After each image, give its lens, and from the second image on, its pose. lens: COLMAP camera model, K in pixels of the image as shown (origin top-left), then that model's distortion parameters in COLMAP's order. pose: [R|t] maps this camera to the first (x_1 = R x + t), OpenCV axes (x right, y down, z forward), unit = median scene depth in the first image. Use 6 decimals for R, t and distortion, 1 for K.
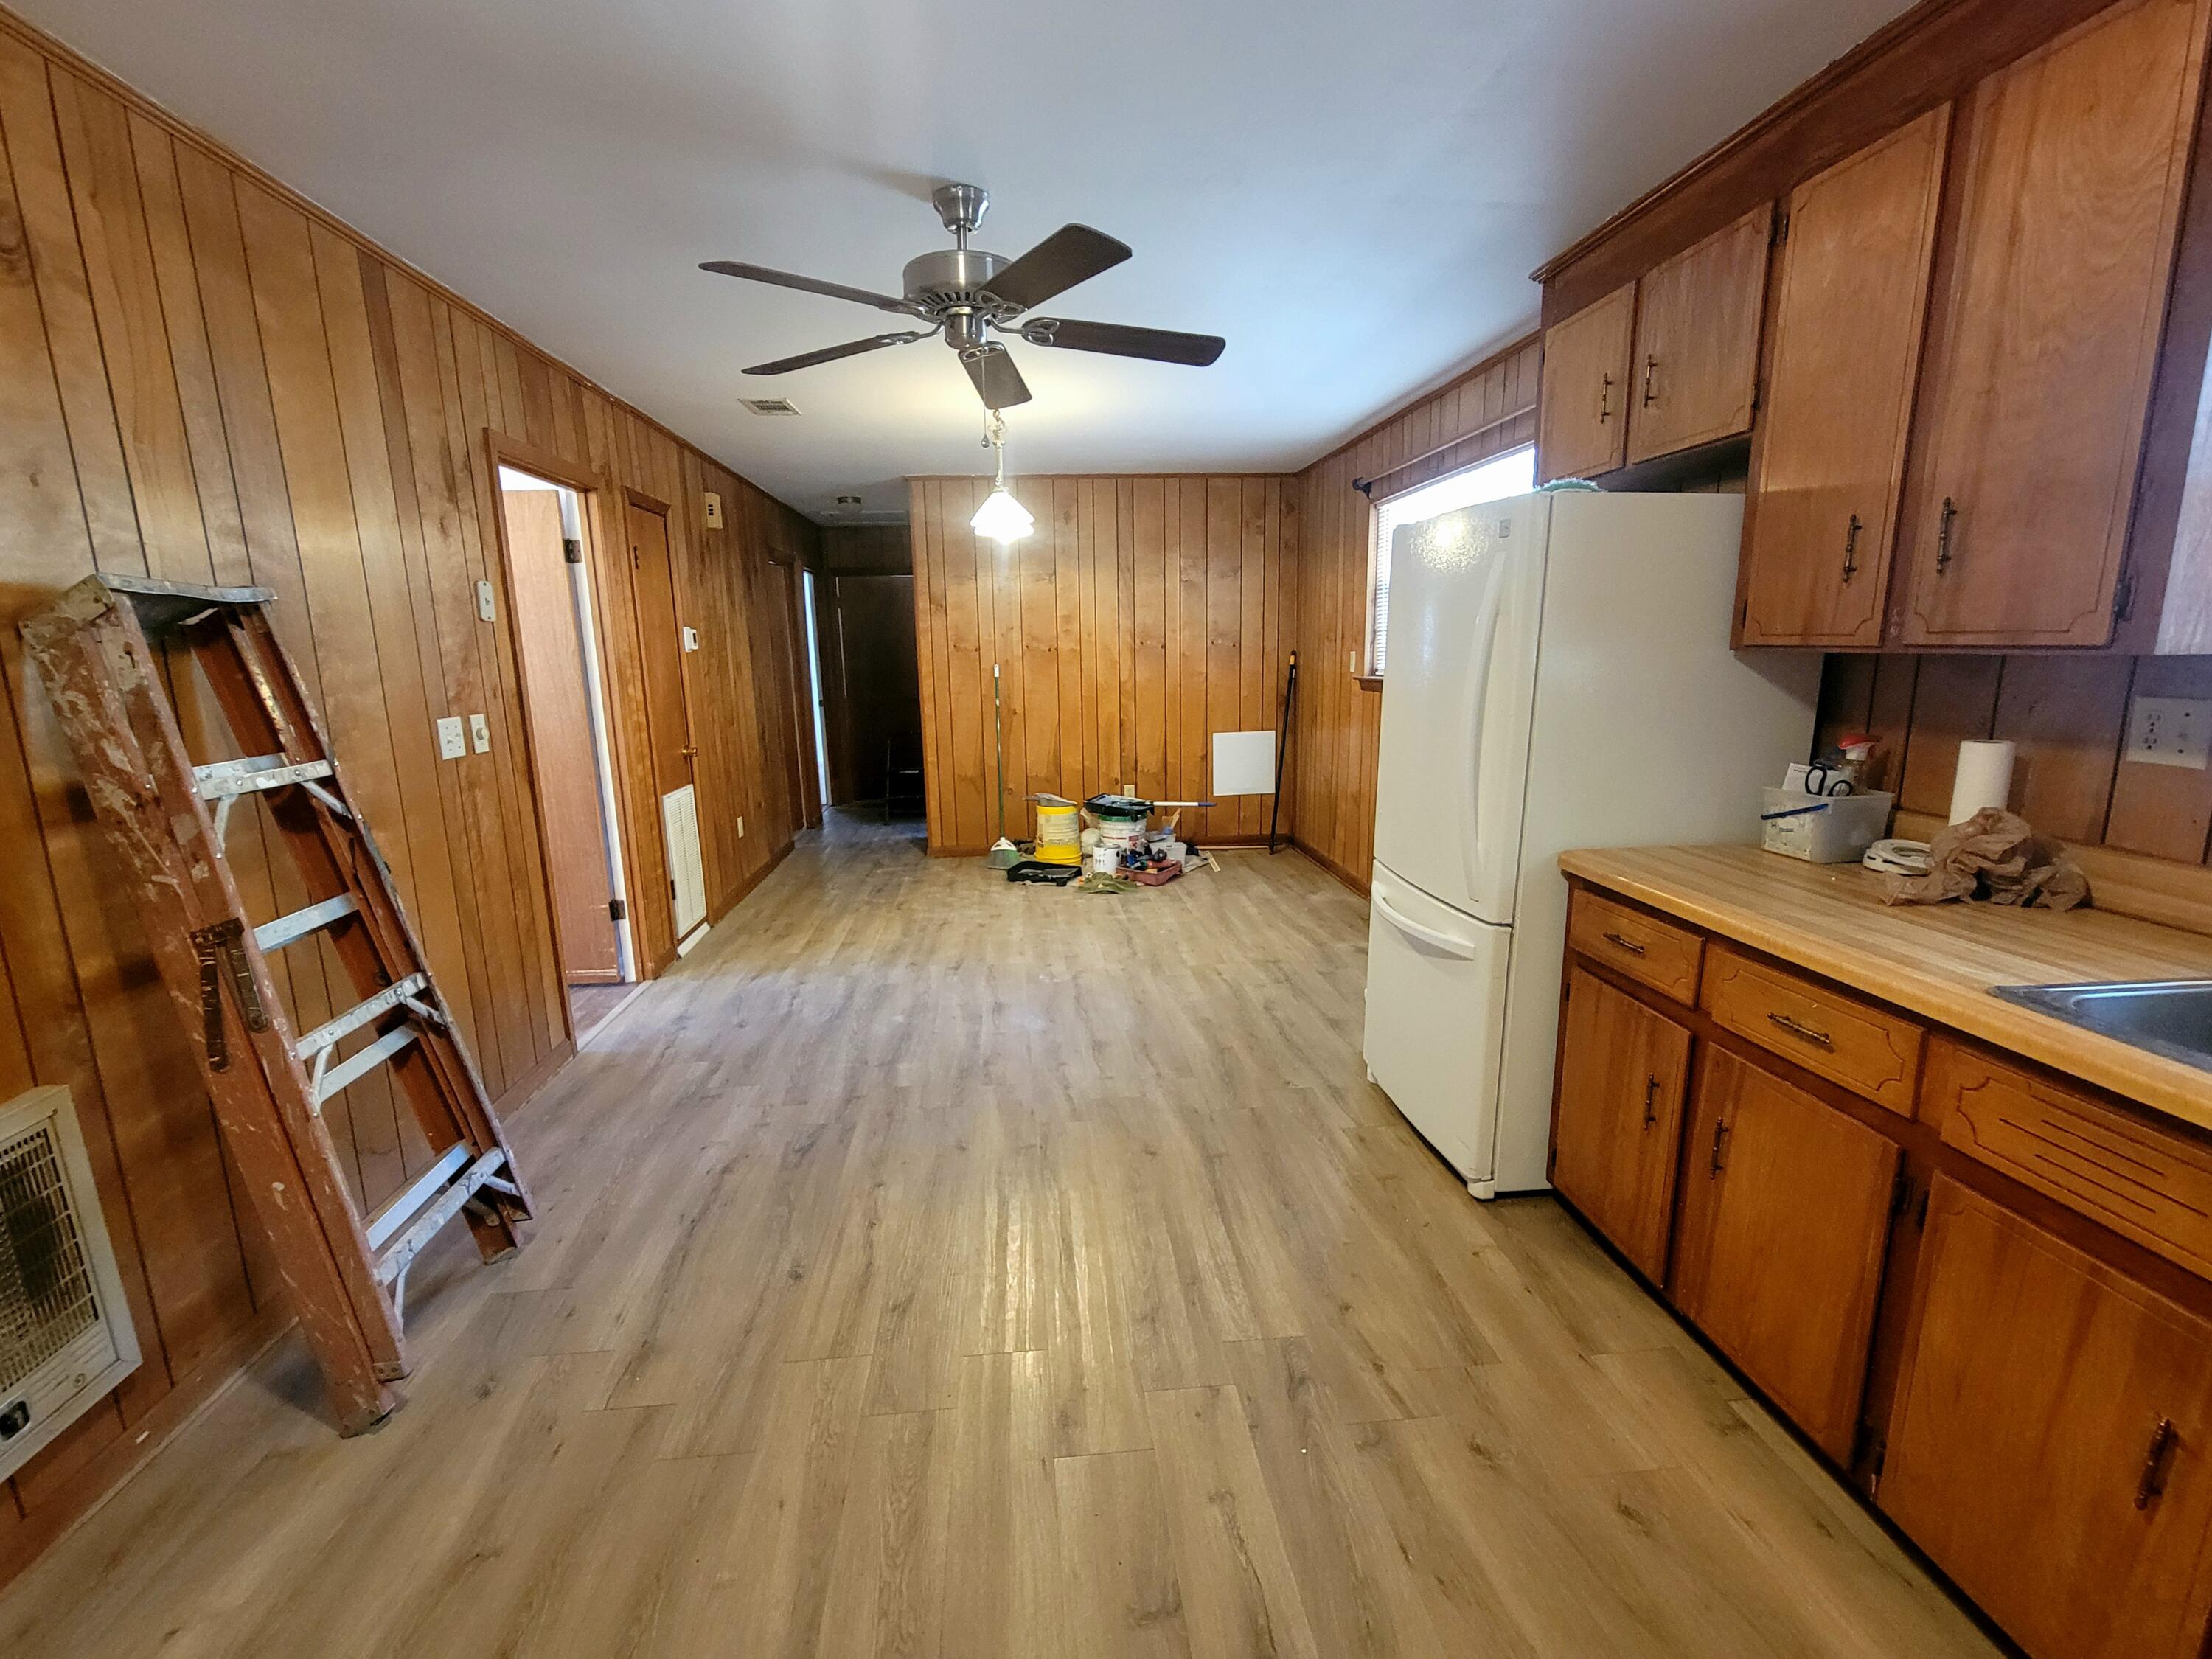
lens RADIAL K [[975.9, 0, 1092.2], [0, 975.9, 826.3], [0, 0, 1]] dist [0.000235, -0.000424]
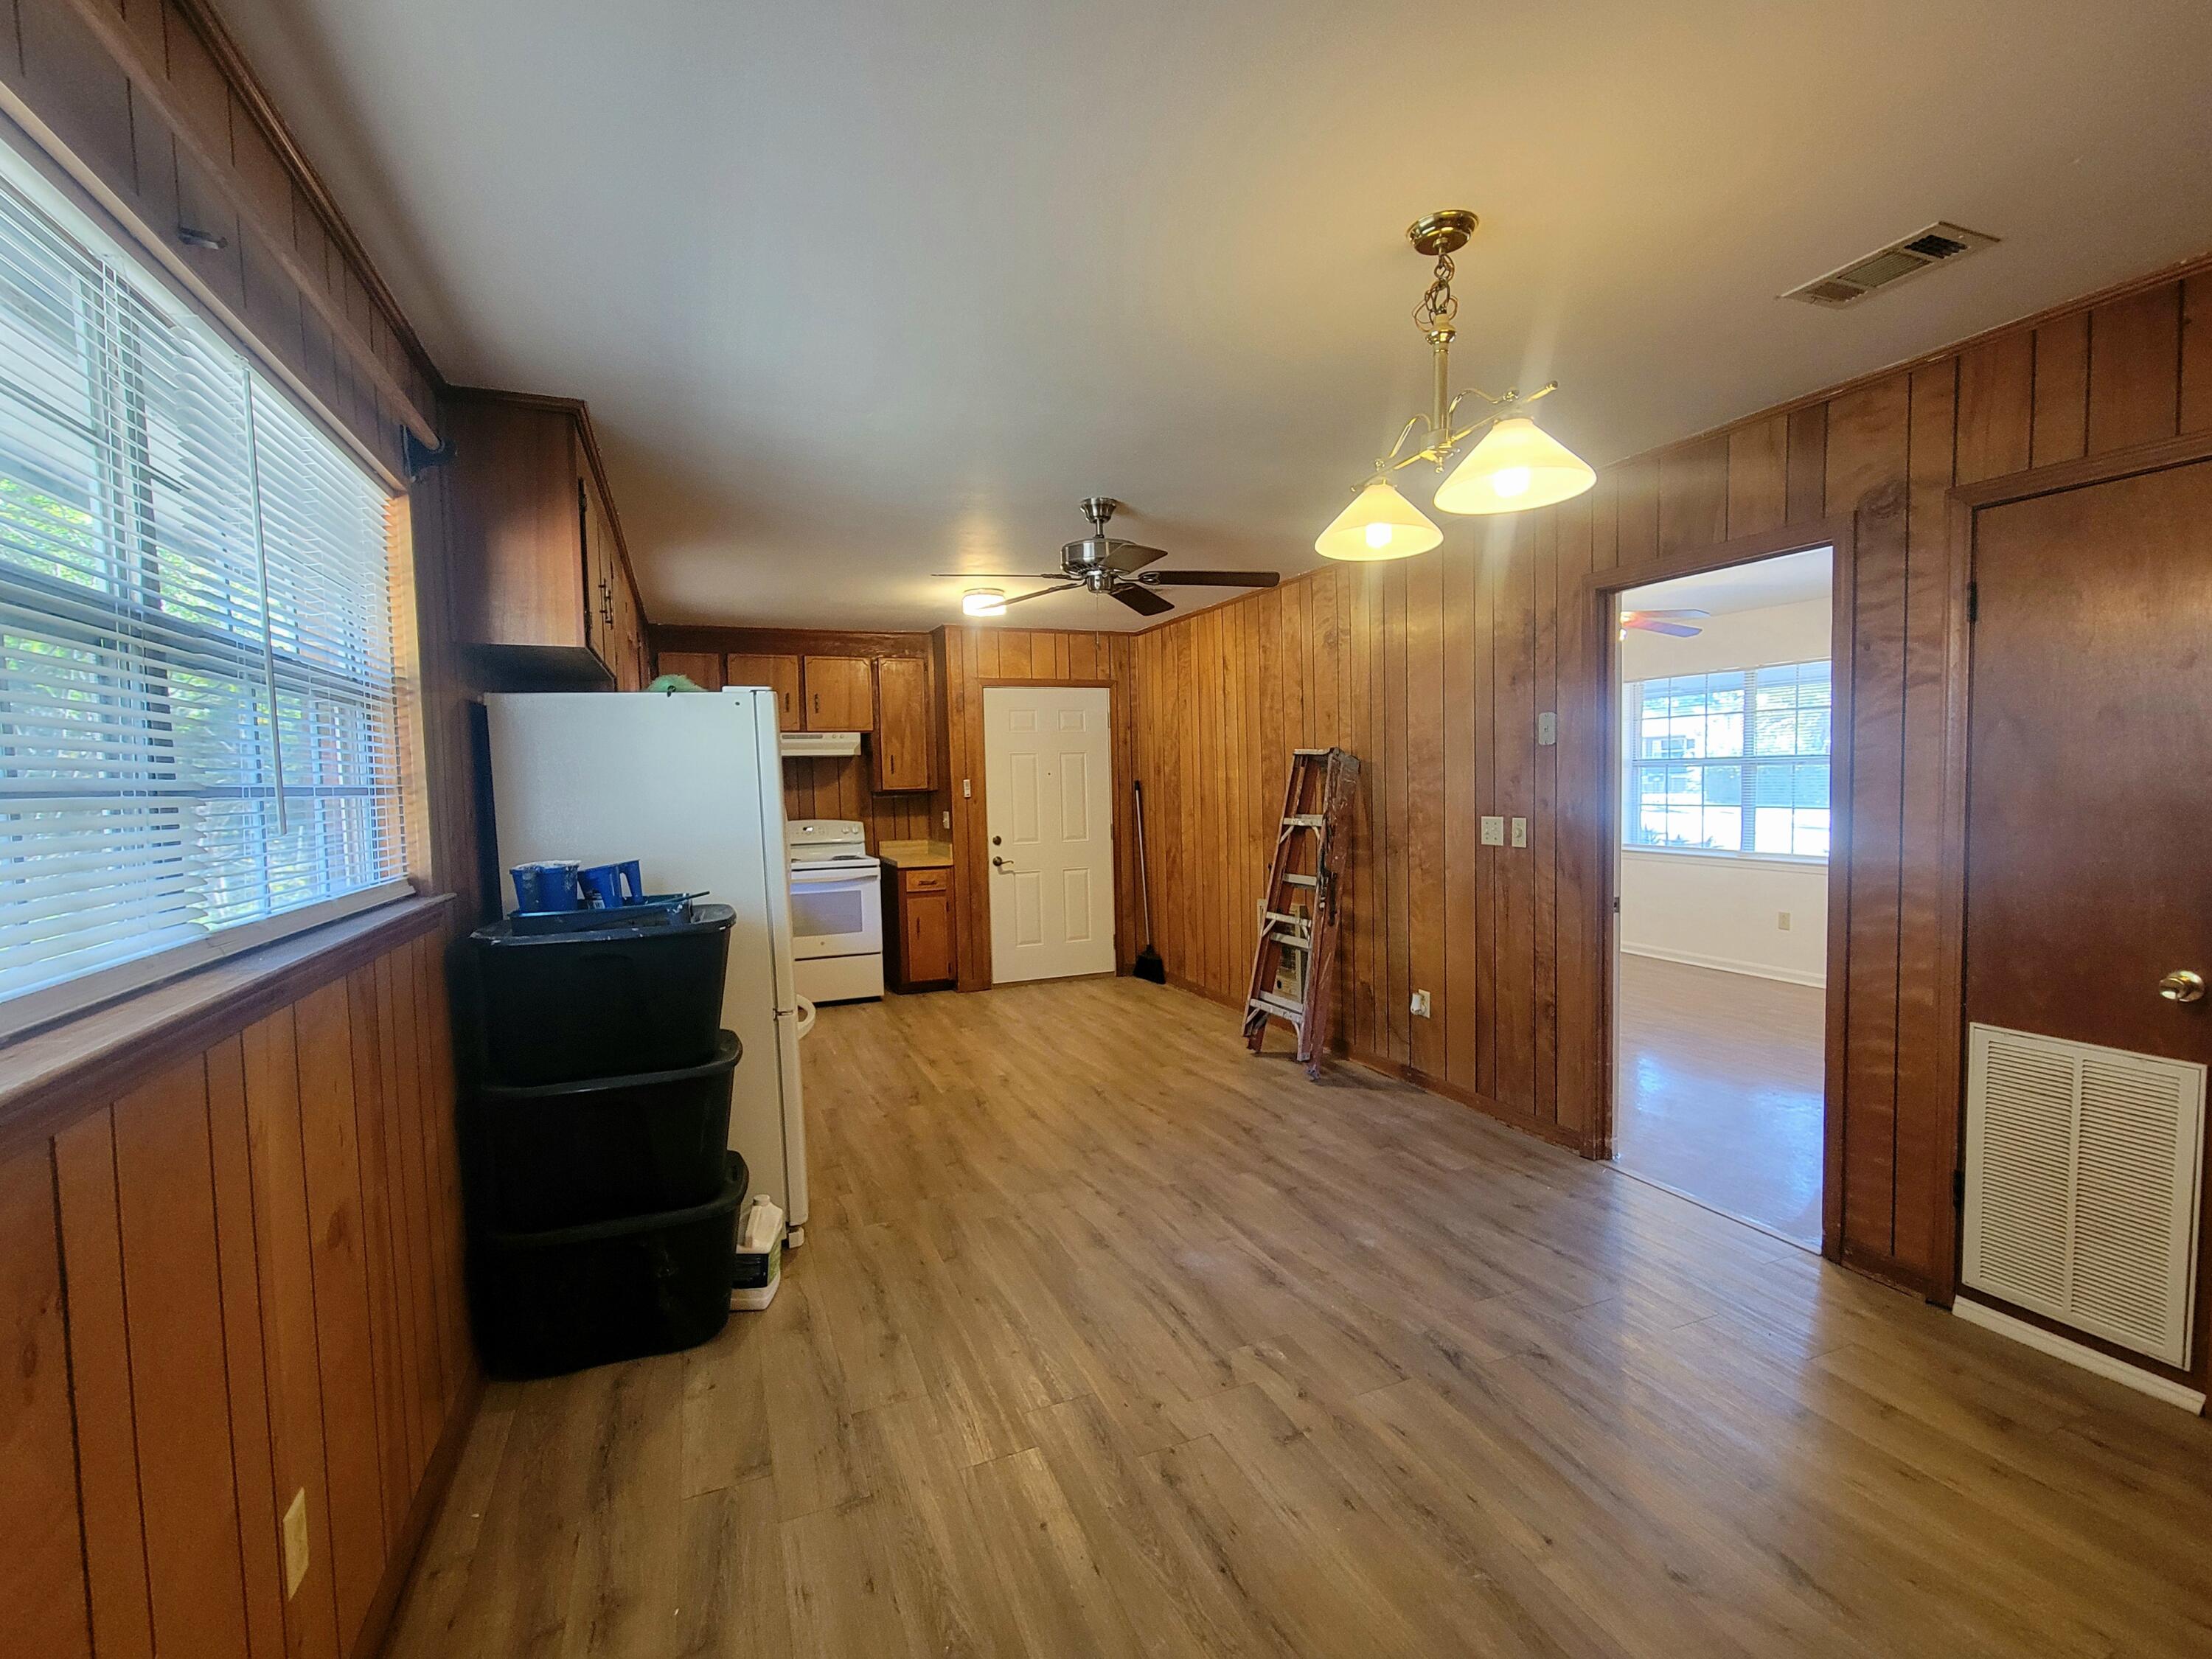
lens RADIAL K [[975.9, 0, 1092.2], [0, 975.9, 826.3], [0, 0, 1]] dist [0.000235, -0.000424]
pose [[-0.954756, 0.058758, -0.291529, 0.370957], [-0.010137, 0.973287, 0.229366, -0.508616], [0.297218, 0.221944, -0.928656, 2.624856]]
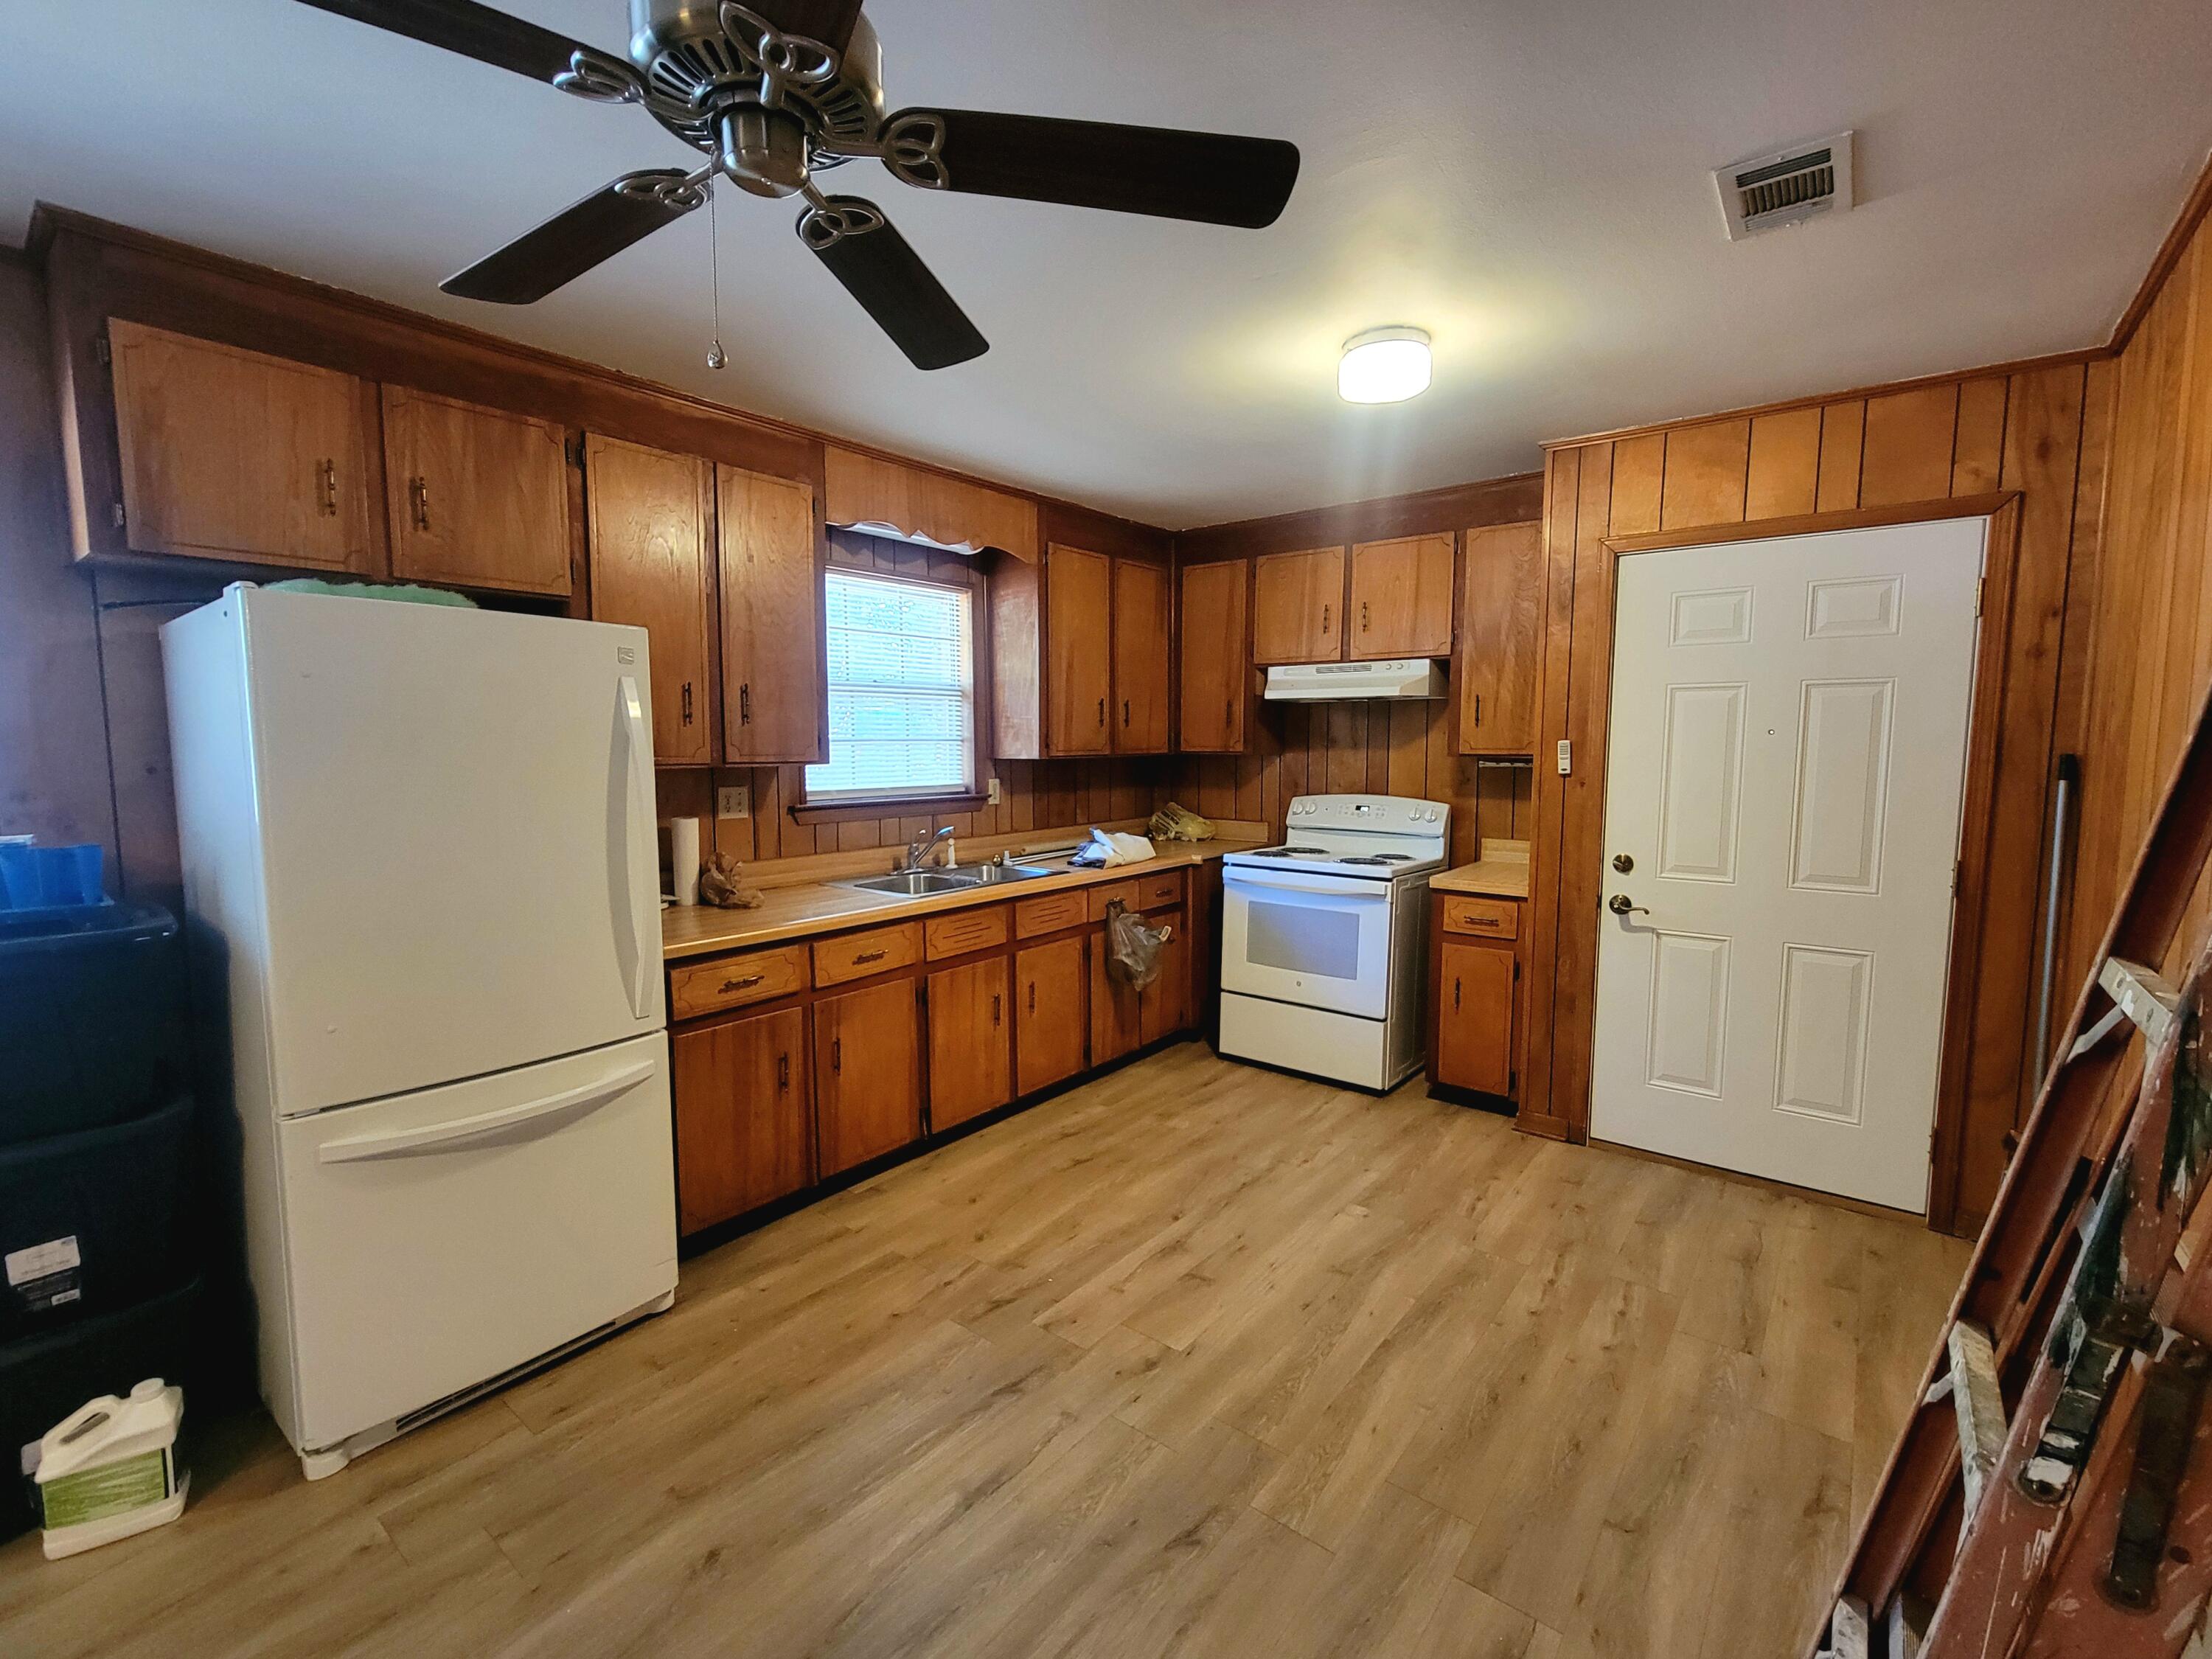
lens RADIAL K [[975.9, 0, 1092.2], [0, 975.9, 826.3], [0, 0, 1]] dist [0.000235, -0.000424]
pose [[-0.719275, -0.042035, 0.693452, -0.644439], [0.141819, 0.968265, 0.205793, -0.263375], [-0.680096, 0.246367, -0.690488, 1.380401]]
